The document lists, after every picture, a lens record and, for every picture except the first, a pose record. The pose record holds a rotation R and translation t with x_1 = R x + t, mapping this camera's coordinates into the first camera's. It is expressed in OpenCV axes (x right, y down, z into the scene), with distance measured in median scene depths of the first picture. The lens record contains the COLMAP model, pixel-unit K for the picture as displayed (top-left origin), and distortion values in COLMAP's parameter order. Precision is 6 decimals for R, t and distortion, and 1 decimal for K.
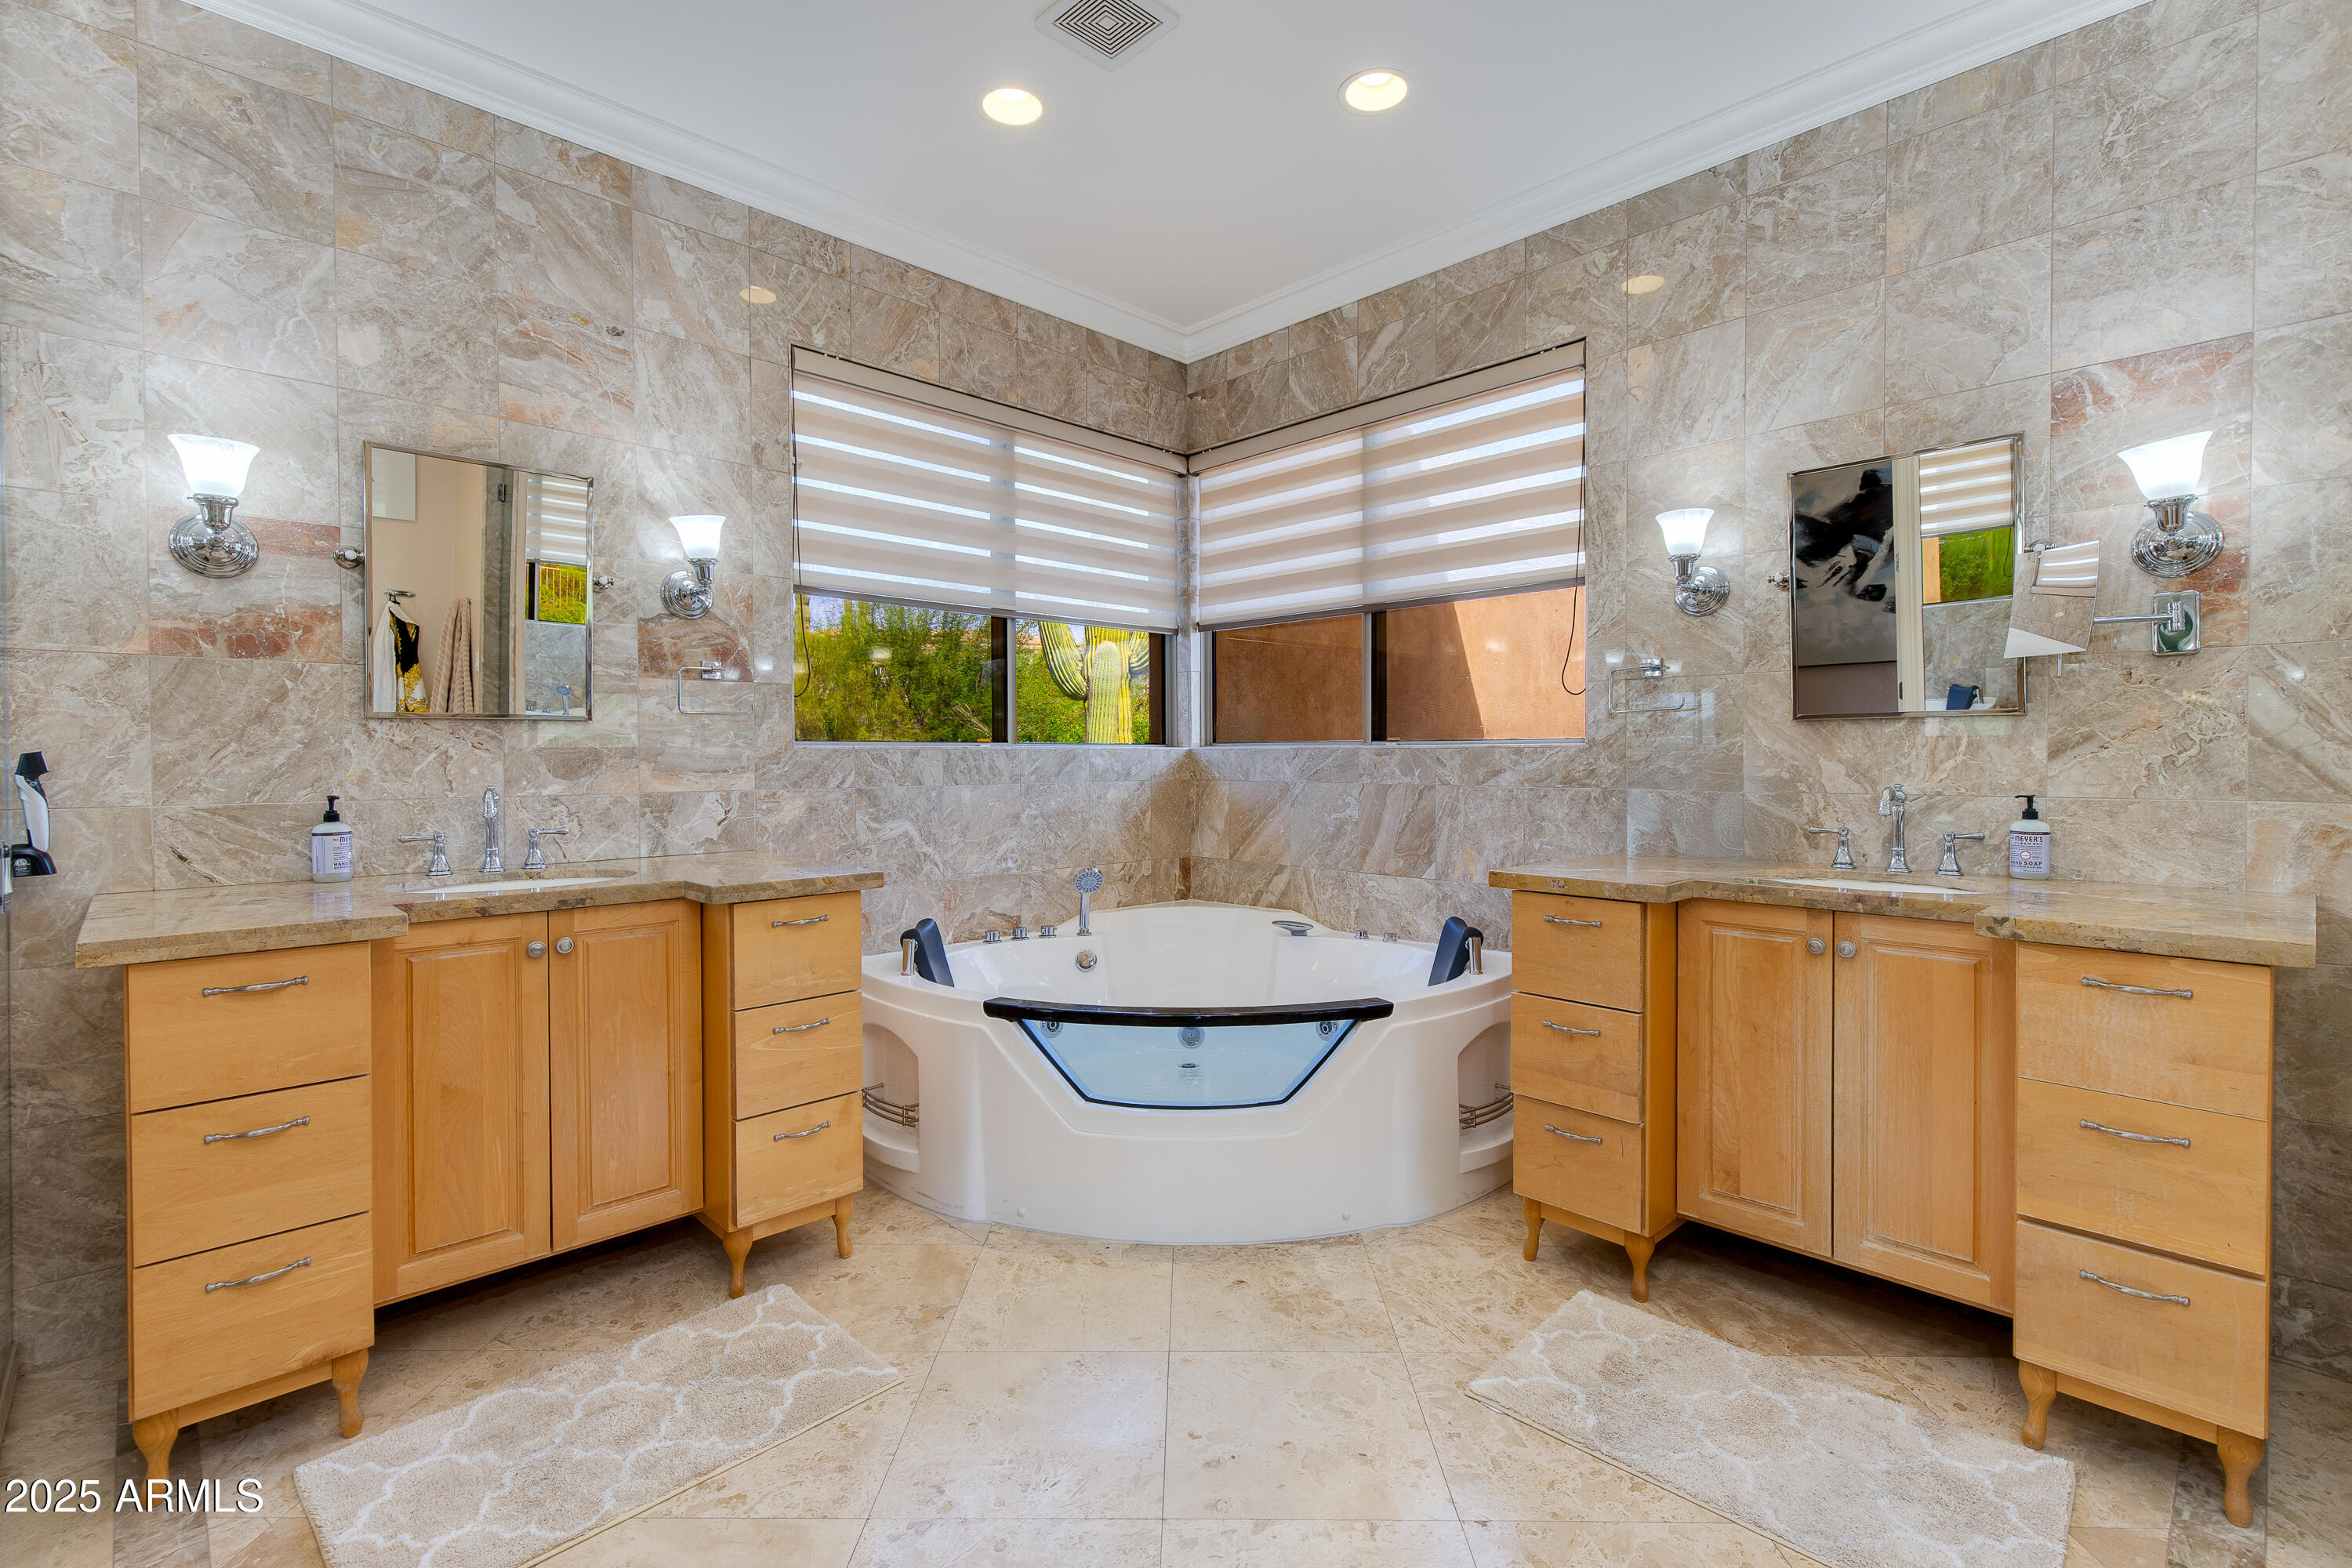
lens RADIAL K [[1067.8, 0, 1186.4], [0, 1067.8, 757.8], [0, 0, 1]] dist [-0.000087, 0.000378]
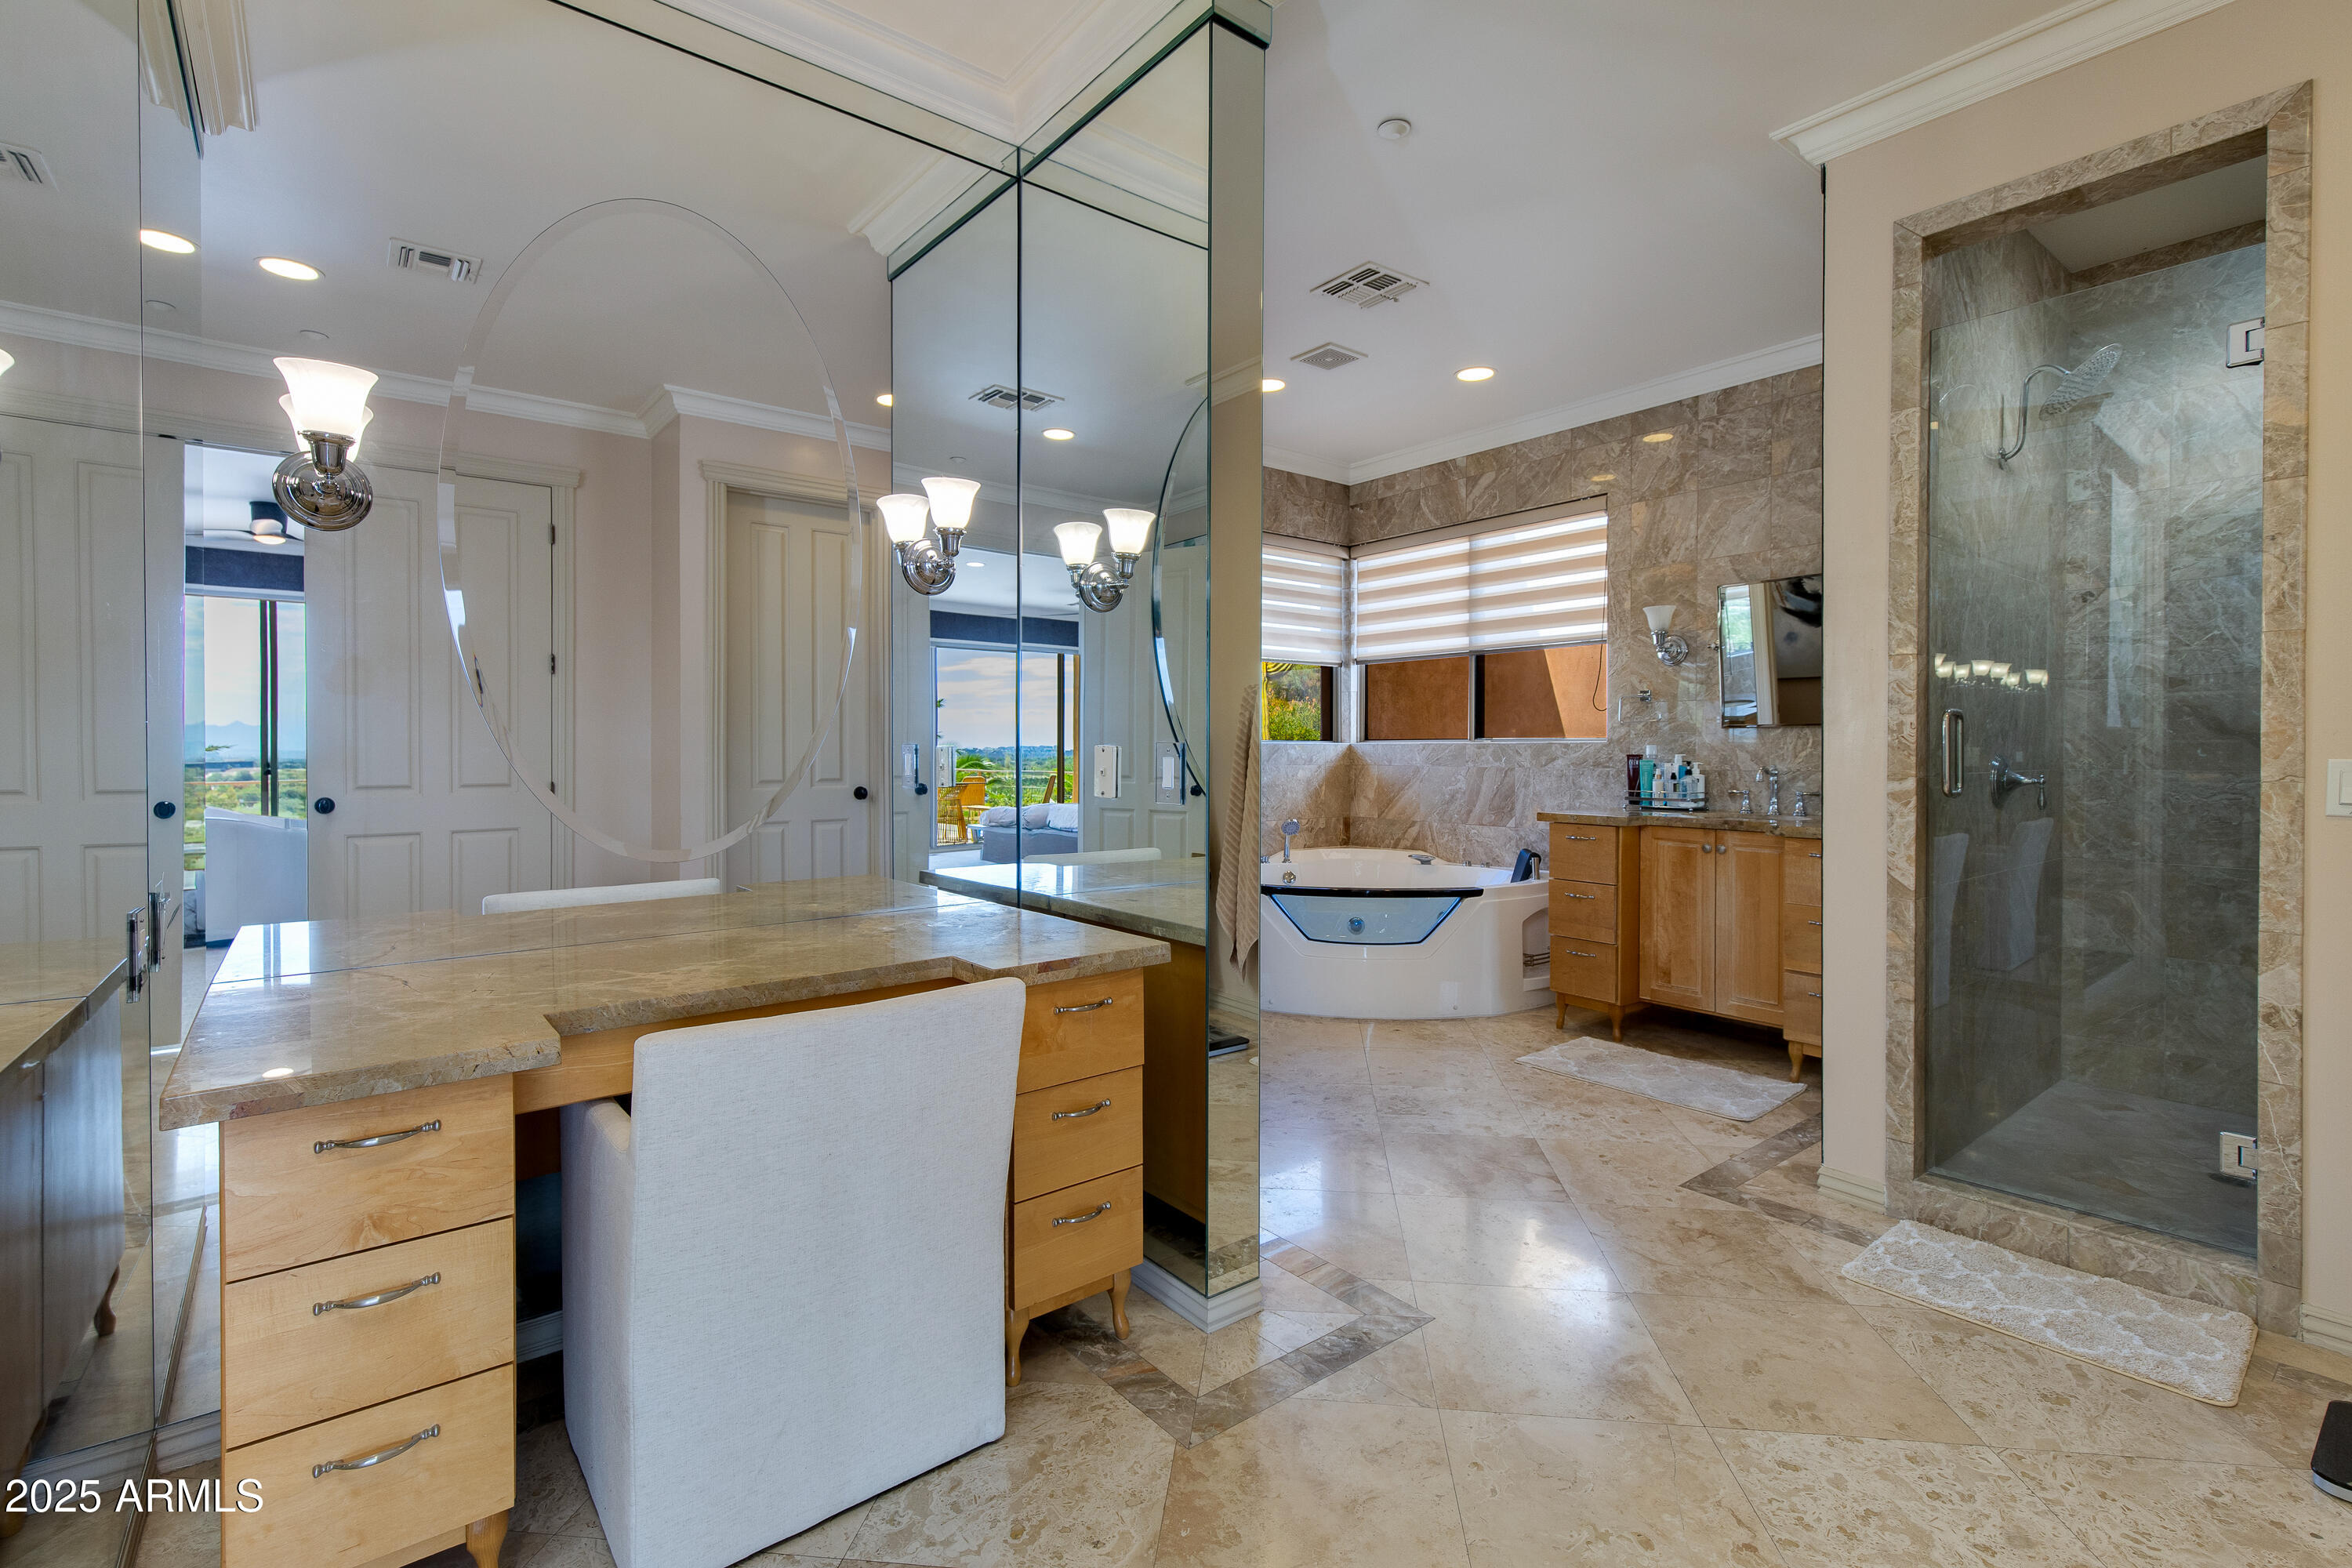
lens RADIAL K [[1067.8, 0, 1186.4], [0, 1067.8, 757.8], [0, 0, 1]] dist [-0.000087, 0.000378]
pose [[0.994681, 0.003546, -0.102946, -0.084596], [-0.003123, 0.999986, 0.004275, 0.005975], [0.102959, -0.003931, 0.994678, -0.599277]]
